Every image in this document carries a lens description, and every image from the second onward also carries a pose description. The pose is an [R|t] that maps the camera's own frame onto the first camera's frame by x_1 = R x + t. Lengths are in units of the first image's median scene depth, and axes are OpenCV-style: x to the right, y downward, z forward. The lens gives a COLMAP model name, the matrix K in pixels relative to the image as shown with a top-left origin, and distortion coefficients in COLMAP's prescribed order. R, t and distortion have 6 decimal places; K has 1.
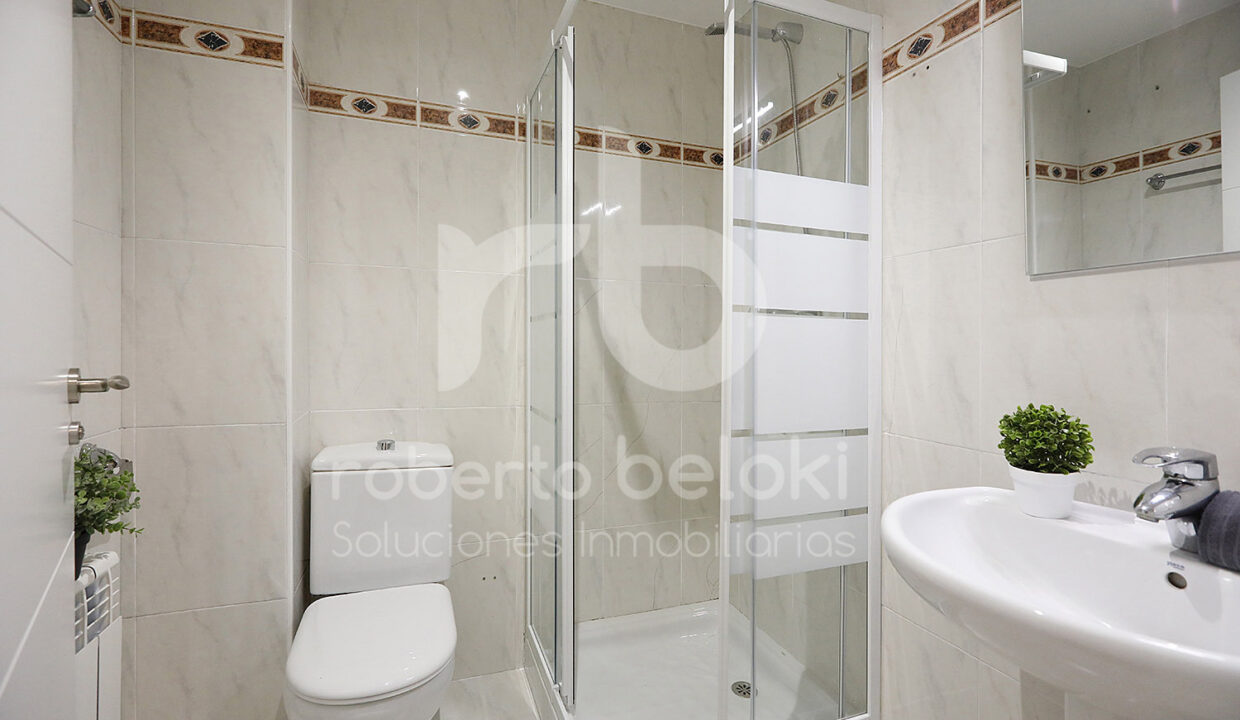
lens RADIAL K [[549.6, 0, 624.7], [0, 549.6, 348.7], [0, 0, 1]] dist [-0.003279, 0.002555]
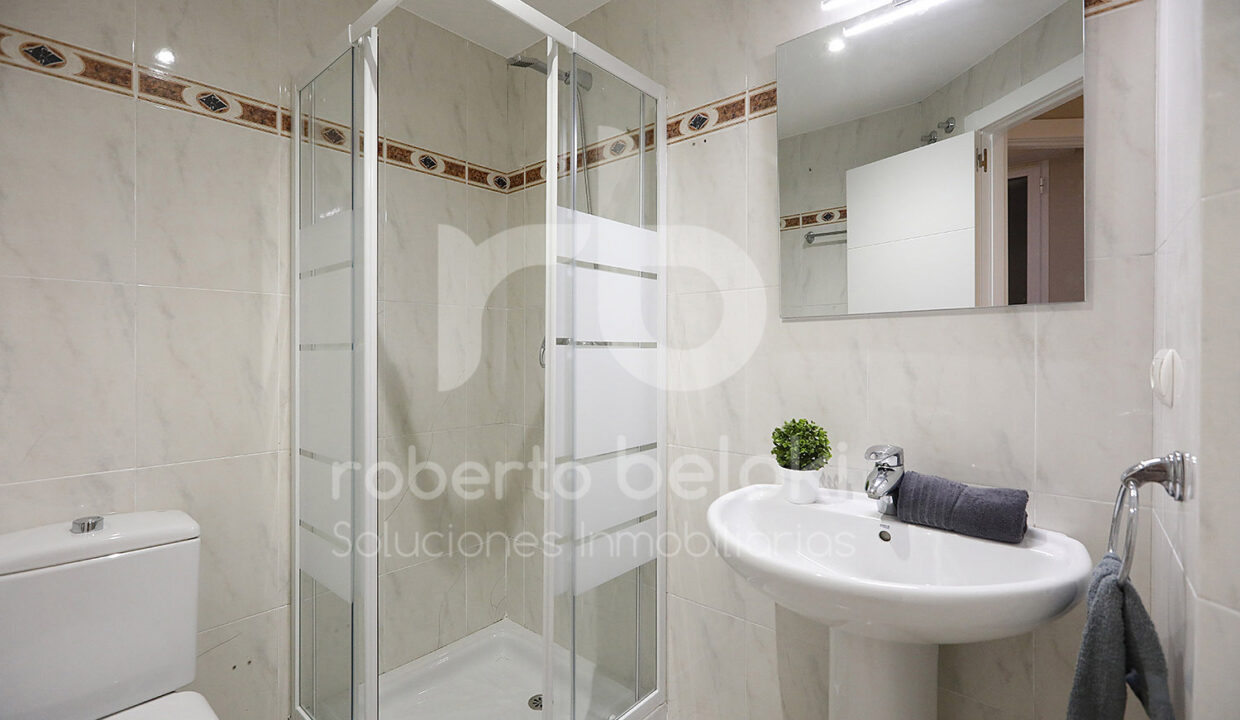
lens RADIAL K [[549.6, 0, 623.2], [0, 549.6, 356.7], [0, 0, 1]] dist [-0.003279, 0.002555]
pose [[0.882844, -0.019603, 0.469256, -0.148175], [0.018927, 0.999802, 0.006158, -0.040458], [-0.469284, 0.003445, 0.883040, 0.017528]]
